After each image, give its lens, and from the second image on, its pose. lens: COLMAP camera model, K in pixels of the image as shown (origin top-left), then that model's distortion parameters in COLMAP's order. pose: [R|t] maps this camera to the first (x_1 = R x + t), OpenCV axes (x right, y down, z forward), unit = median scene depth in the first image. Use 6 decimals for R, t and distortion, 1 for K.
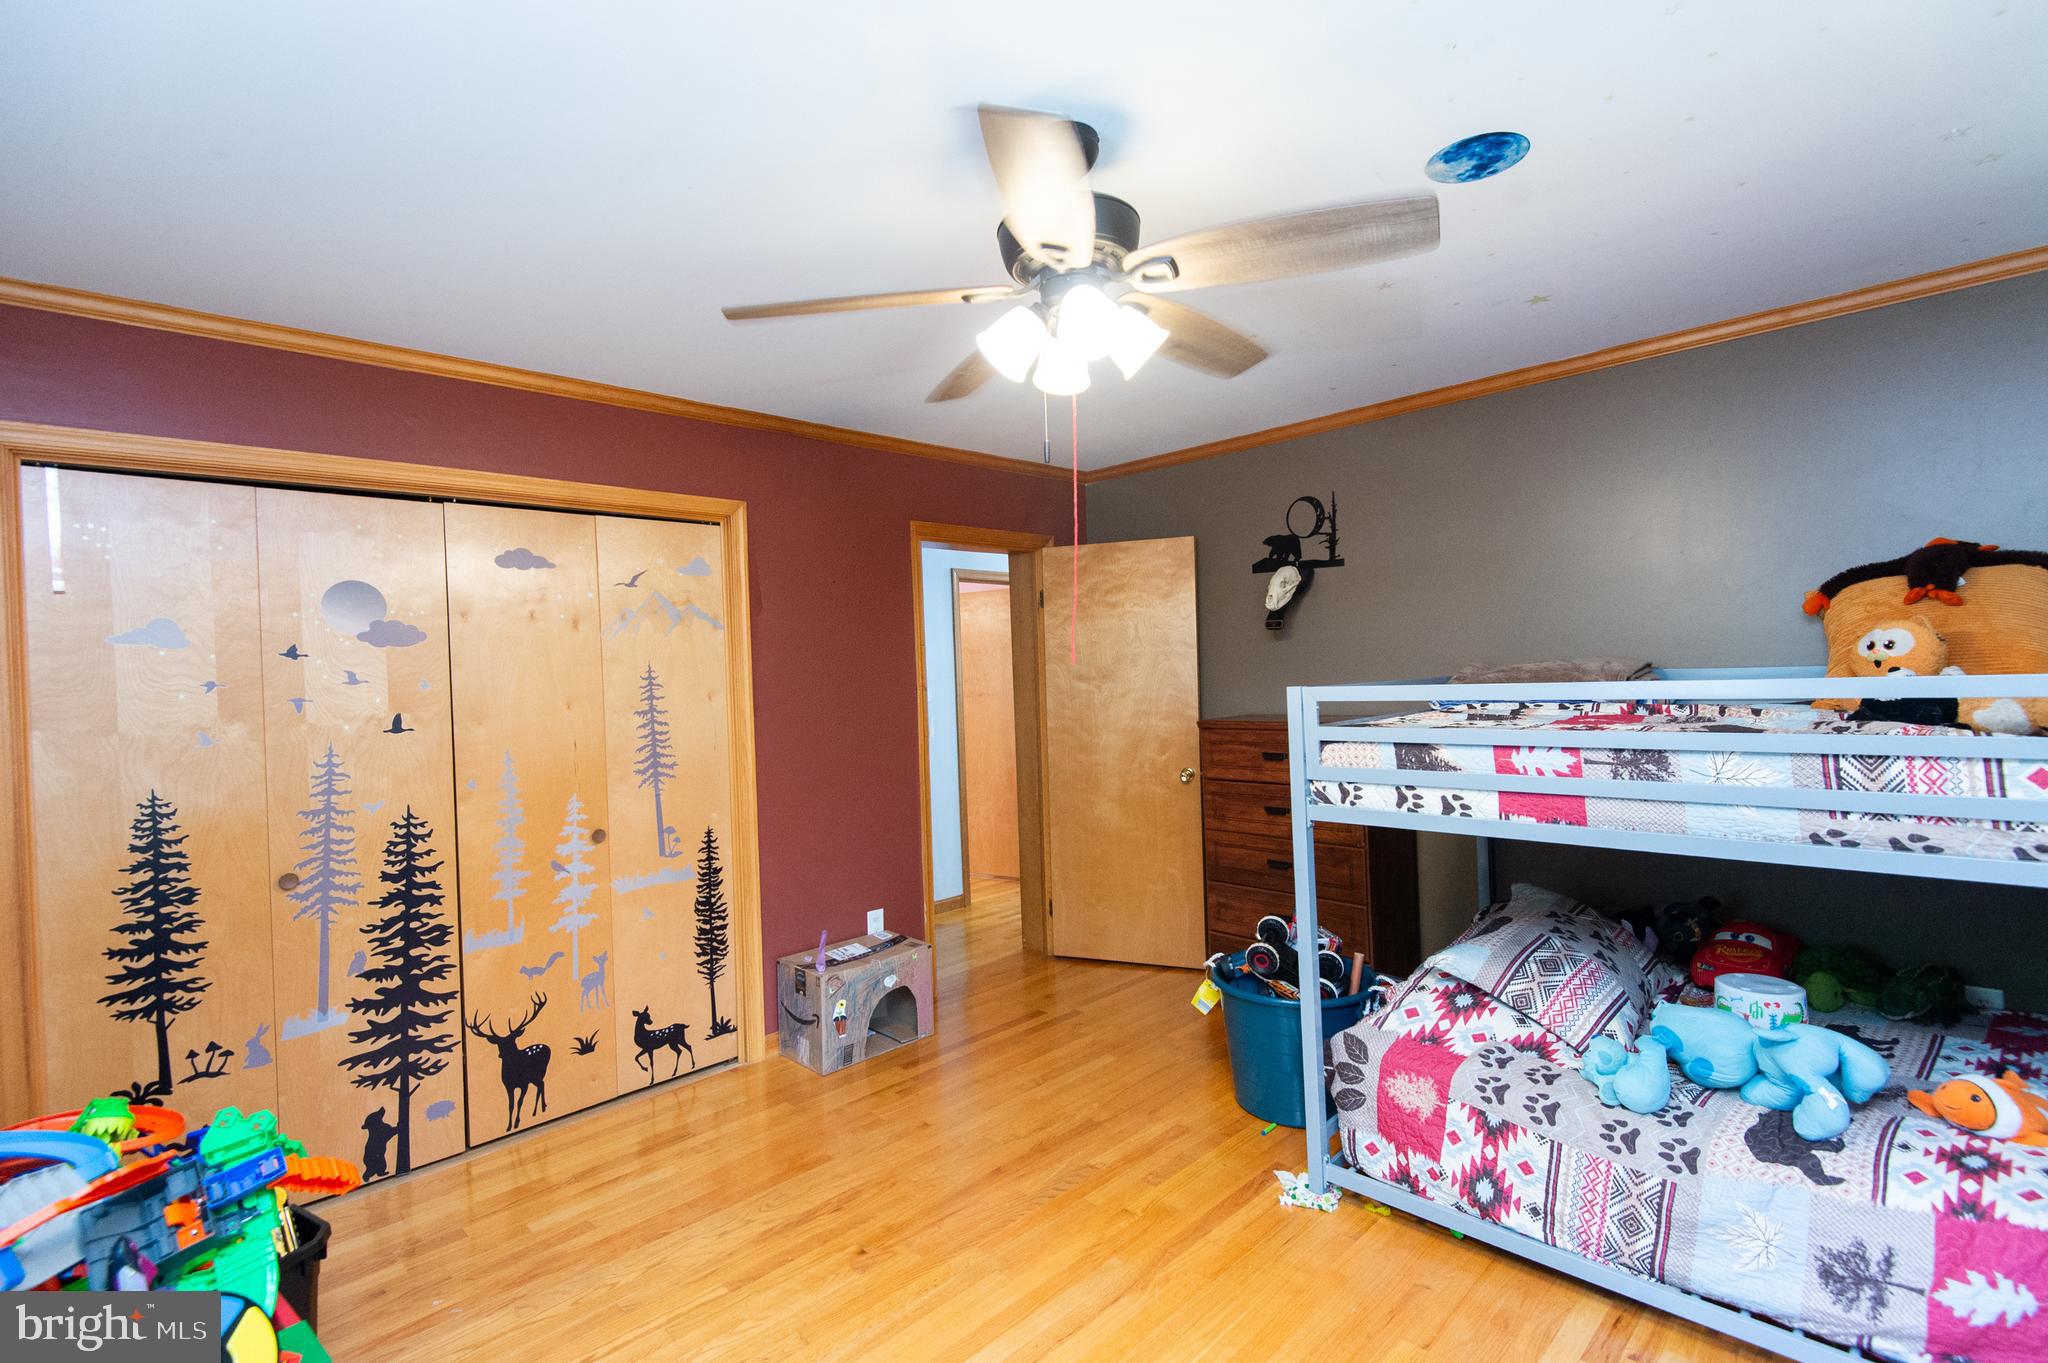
lens RADIAL K [[944.6, 0, 1024.0], [0, 944.6, 681.5], [0, 0, 1]] dist [0.035592, -0.021641]
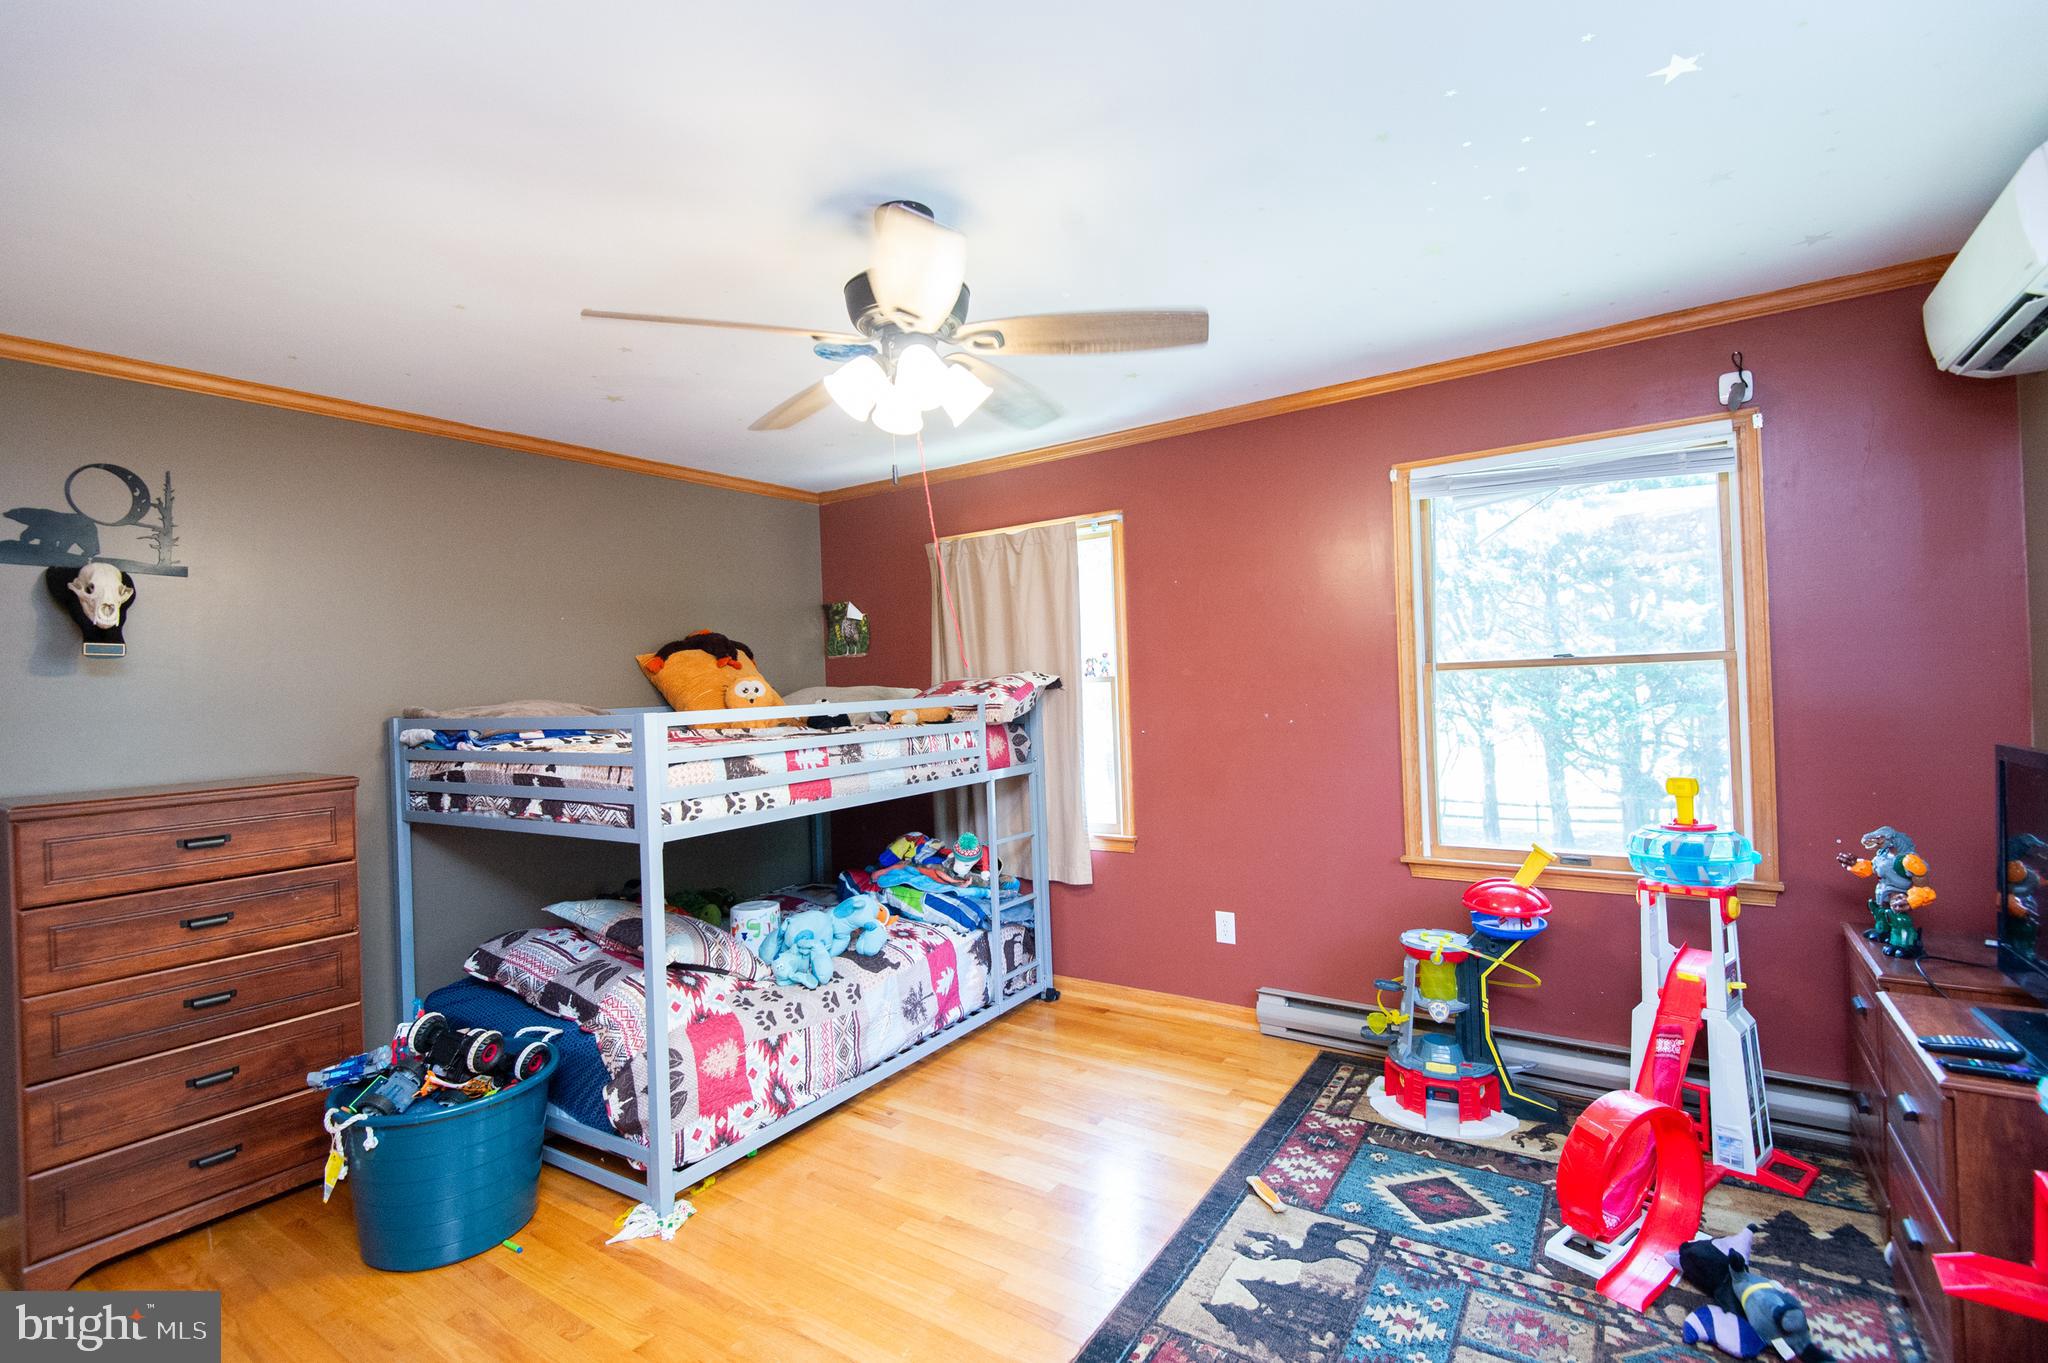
lens RADIAL K [[944.6, 0, 1024.0], [0, 944.6, 681.5], [0, 0, 1]] dist [0.035592, -0.021641]
pose [[-0.193764, 0.043608, 0.980078, -0.860916], [0.053963, 0.997973, -0.033735, 0.030329], [-0.979563, 0.046351, -0.195725, 0.882733]]
